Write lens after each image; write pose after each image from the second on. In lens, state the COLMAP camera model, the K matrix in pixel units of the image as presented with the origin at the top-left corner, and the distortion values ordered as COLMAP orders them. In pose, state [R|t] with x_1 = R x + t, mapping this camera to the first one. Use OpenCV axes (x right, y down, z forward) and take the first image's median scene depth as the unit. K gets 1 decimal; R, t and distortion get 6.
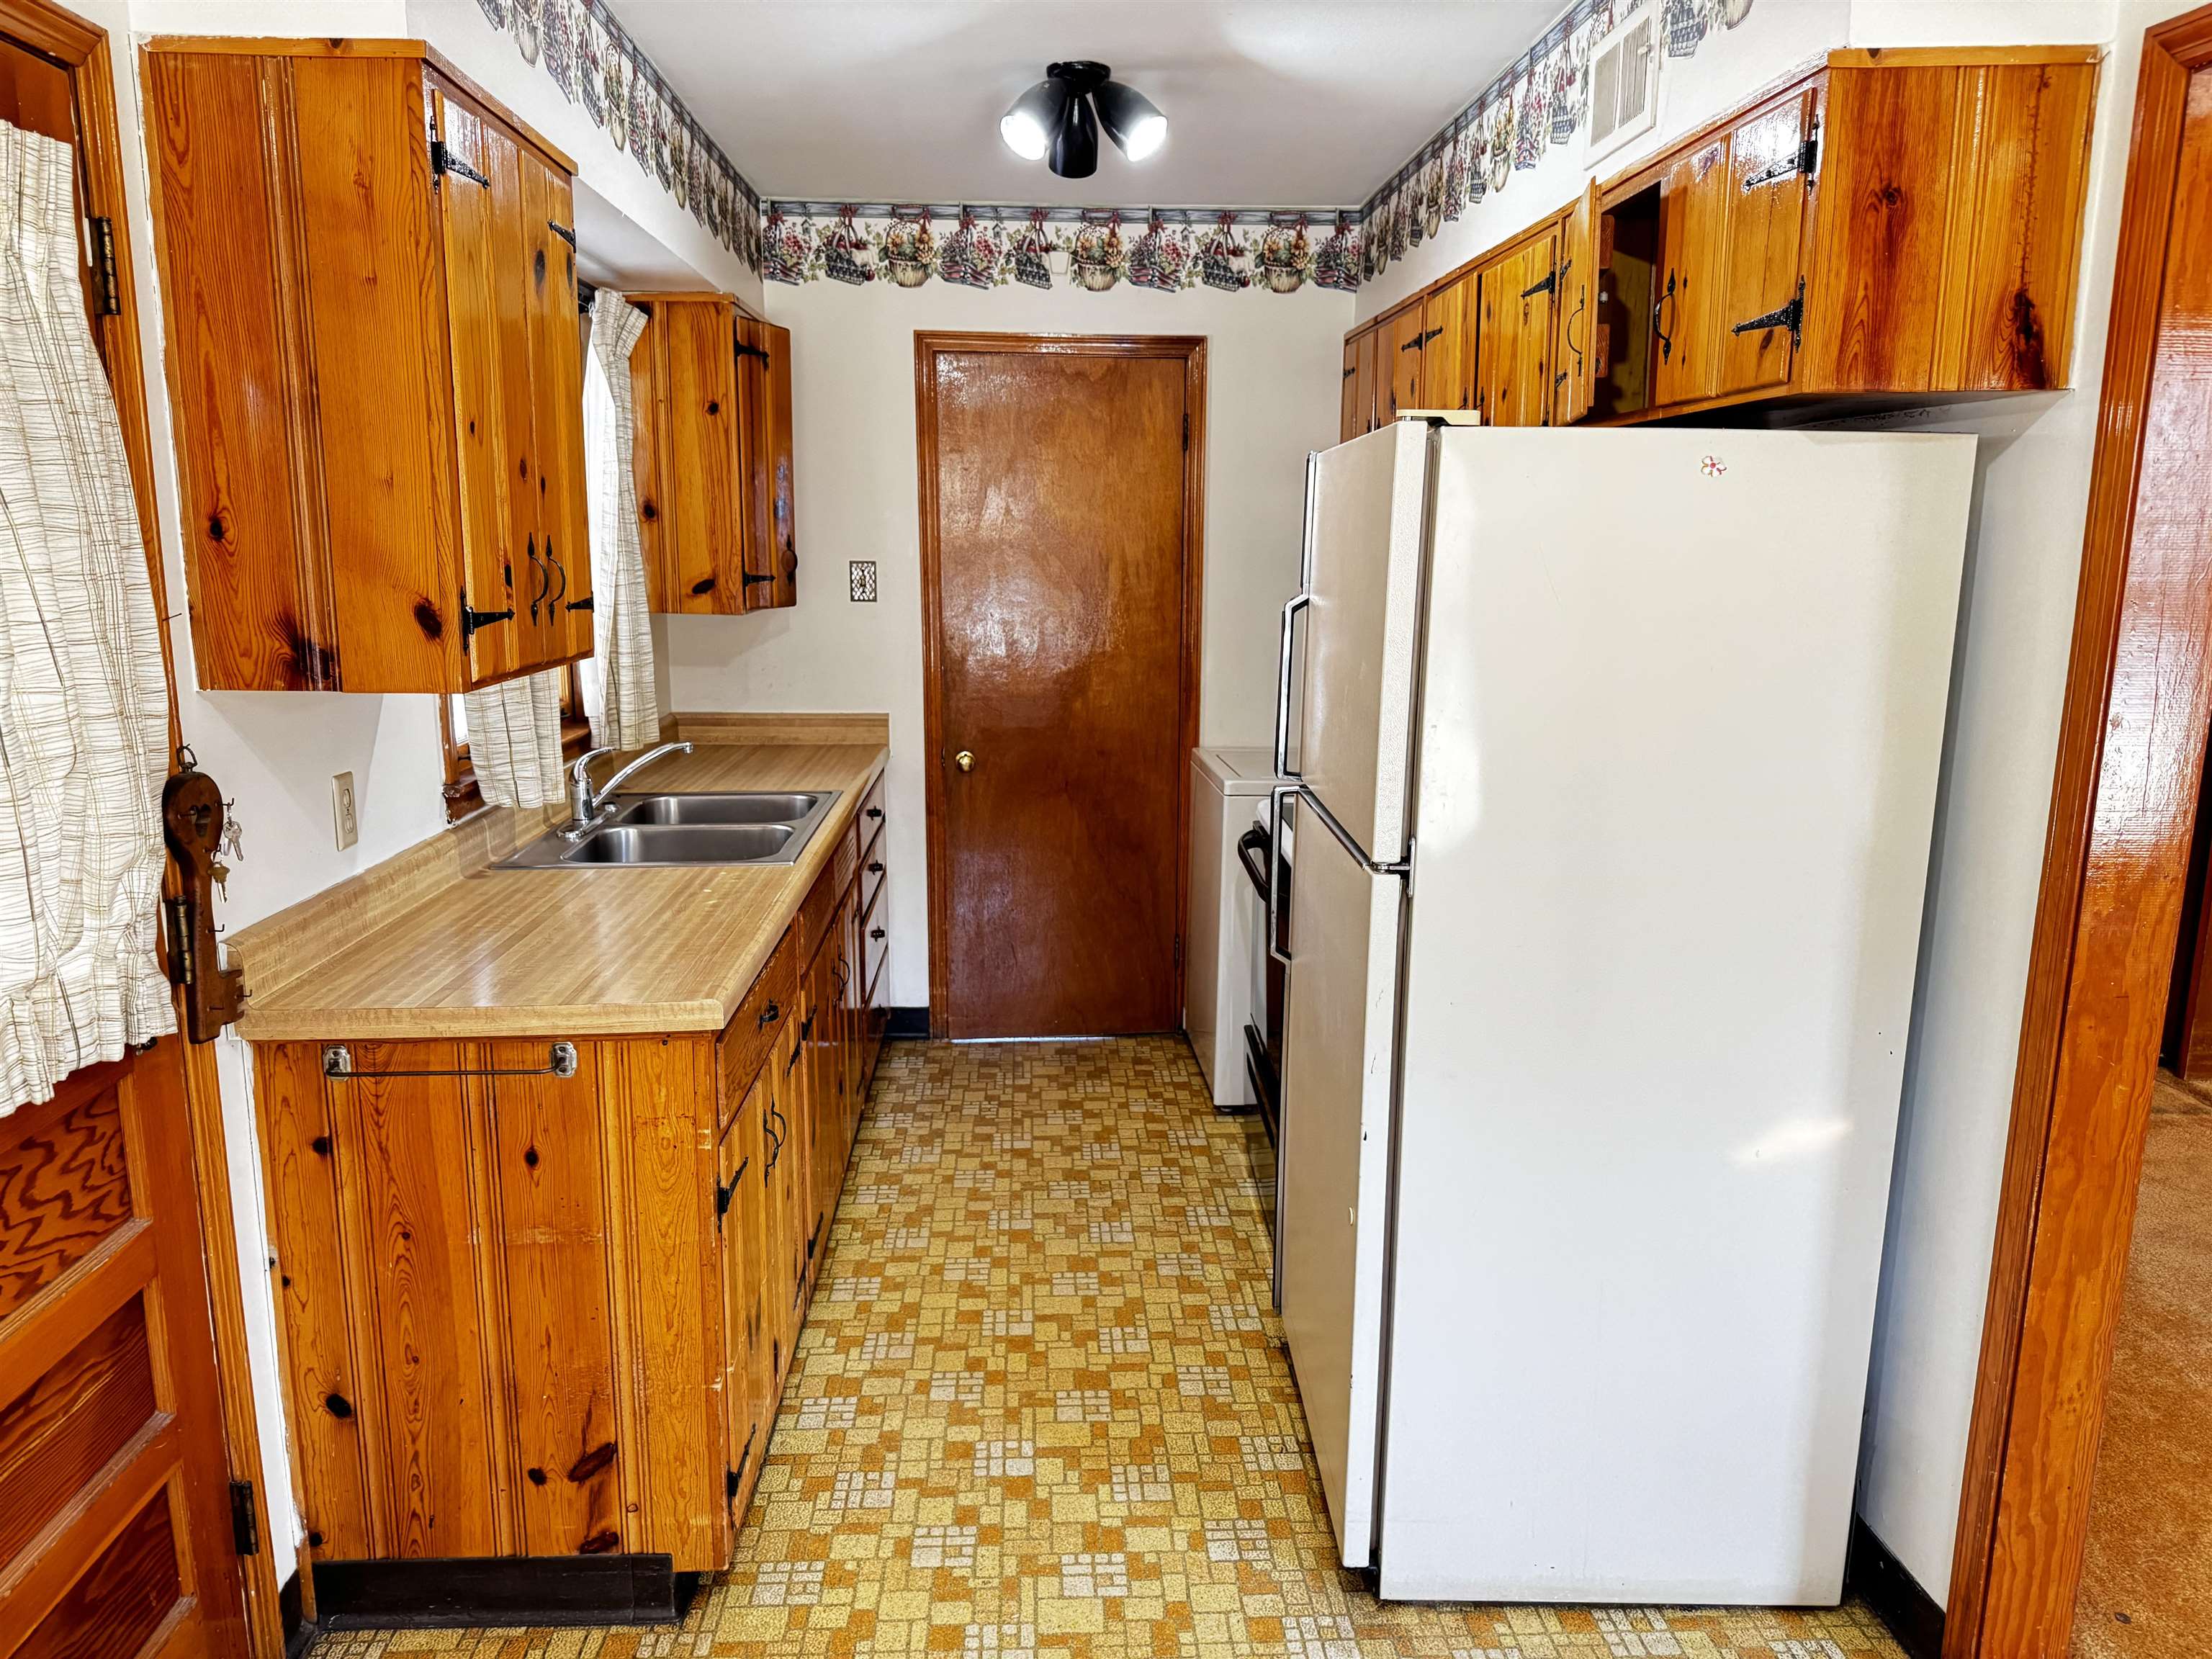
lens RADIAL K [[1539.7, 0, 1091.0], [0, 1539.7, 832.1], [0, 0, 1]] dist [0.051821, -0.073459]
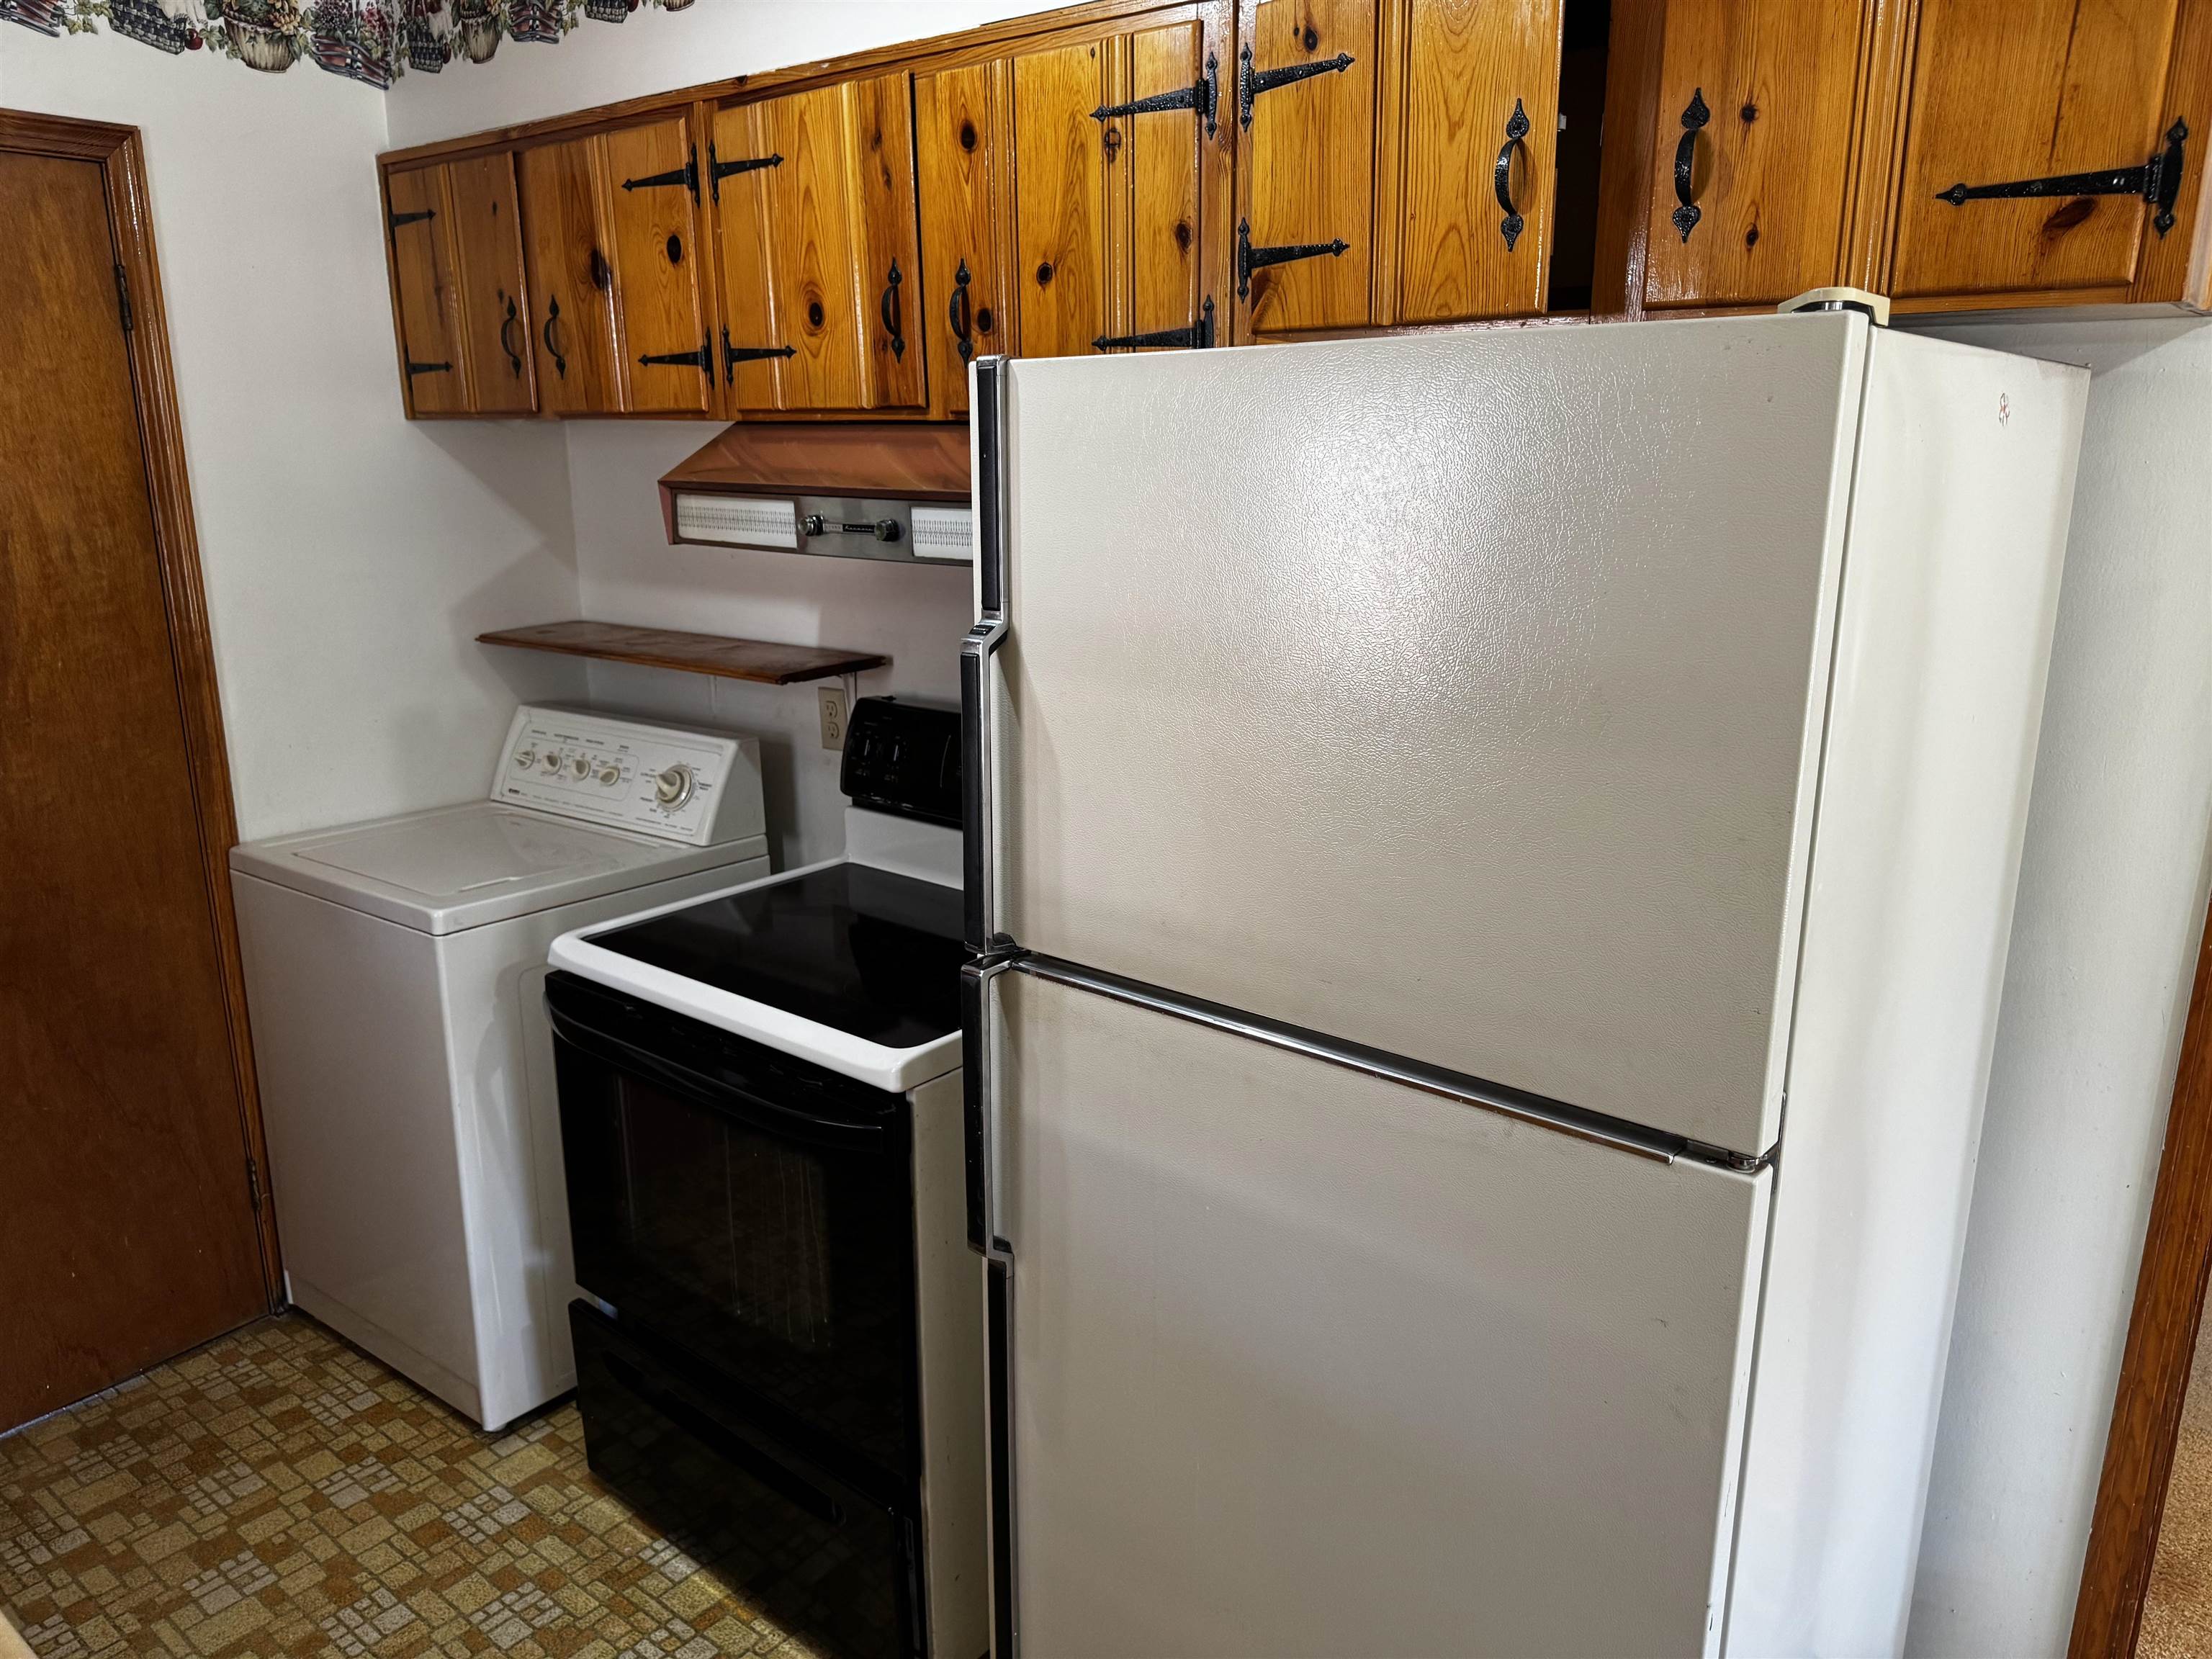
lens RADIAL K [[1539.7, 0, 1104.7], [0, 1539.7, 820.5], [0, 0, 1]] dist [0.051821, -0.073459]
pose [[0.652058, -0.183614, 0.735599, -0.155822], [0.148787, 0.982355, 0.113317, -0.085897], [-0.743426, 0.035558, 0.667872, 0.376343]]
